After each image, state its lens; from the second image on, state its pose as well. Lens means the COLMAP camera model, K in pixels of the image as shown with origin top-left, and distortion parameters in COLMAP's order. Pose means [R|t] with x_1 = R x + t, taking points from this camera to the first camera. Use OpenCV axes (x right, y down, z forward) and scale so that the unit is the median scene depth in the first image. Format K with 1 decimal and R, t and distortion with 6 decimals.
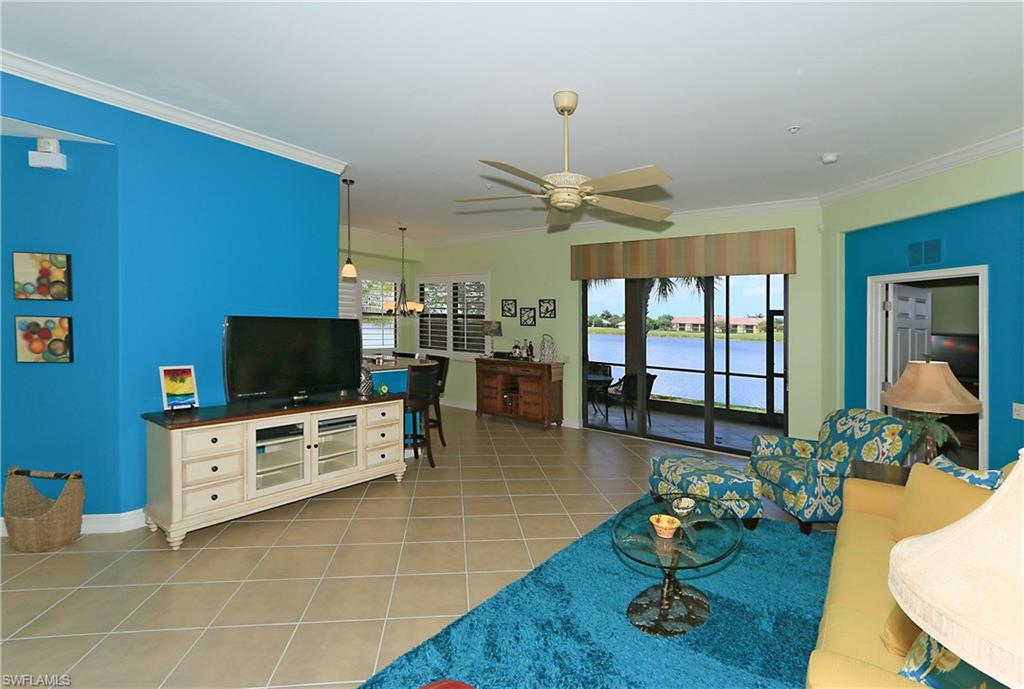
lens RADIAL K [[467.9, 0, 540.0], [0, 467.9, 326.3], [0, 0, 1]] dist [-0.003041, 0.002570]
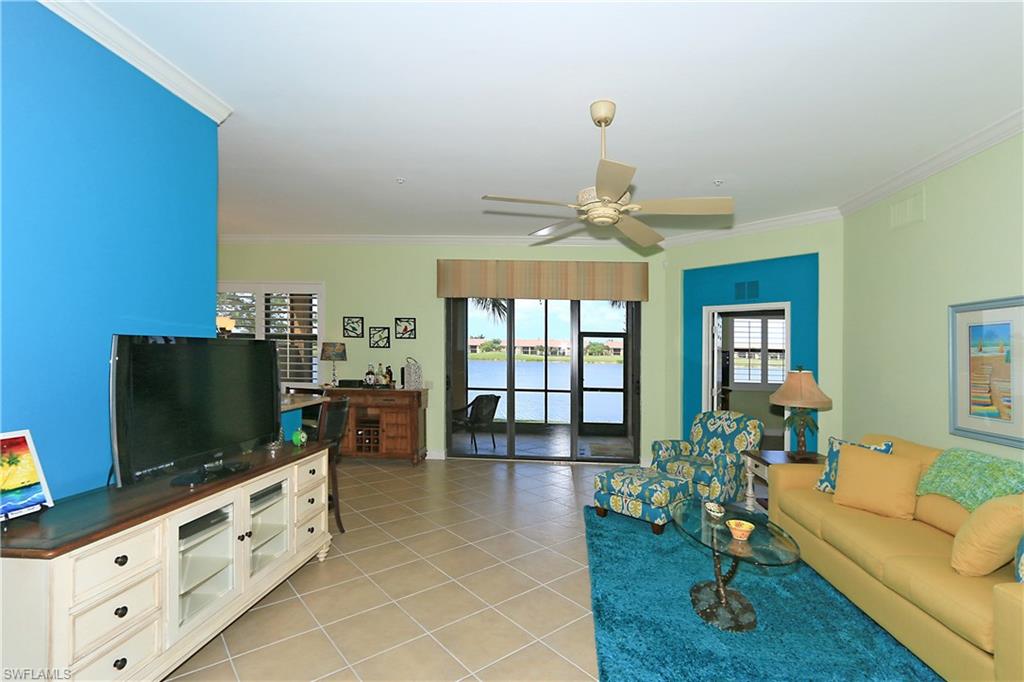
lens RADIAL K [[467.9, 0, 536.6], [0, 467.9, 350.1], [0, 0, 1]] dist [-0.003041, 0.002570]
pose [[0.843023, -0.011818, 0.537748, -0.254888], [0.008820, 0.999928, 0.008149, -0.001708], [-0.537805, -0.002127, 0.843067, 0.121116]]
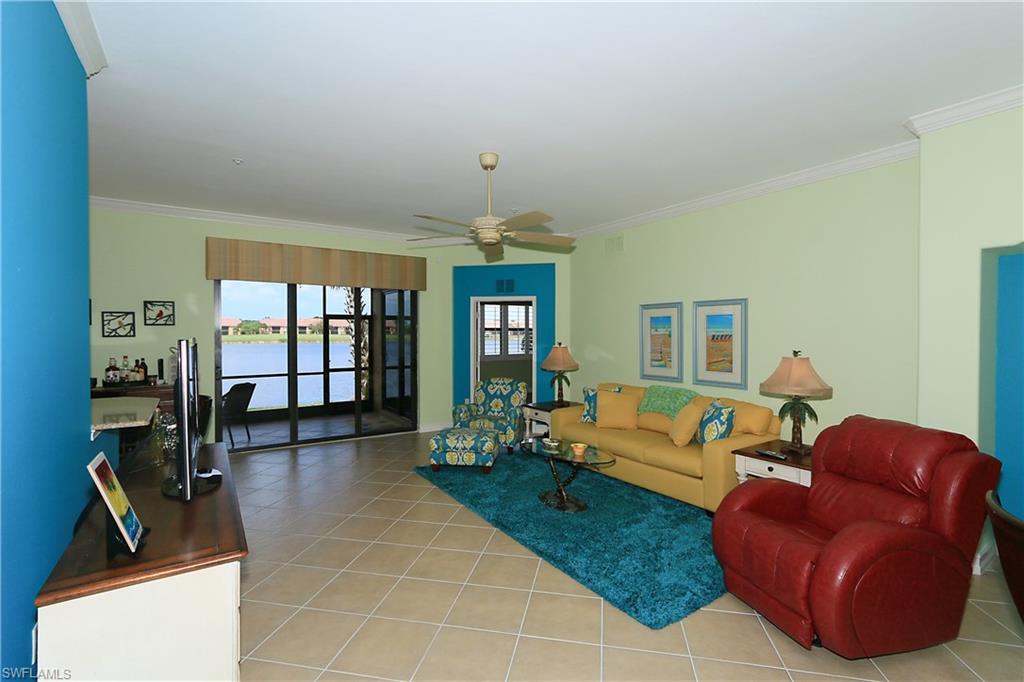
lens RADIAL K [[467.9, 0, 503.7], [0, 467.9, 334.2], [0, 0, 1]] dist [-0.003041, 0.002570]
pose [[0.357551, -0.038140, 0.933114, -0.490742], [0.018980, 0.999256, 0.033570, -0.018860], [-0.933701, 0.005707, 0.358009, 0.221085]]
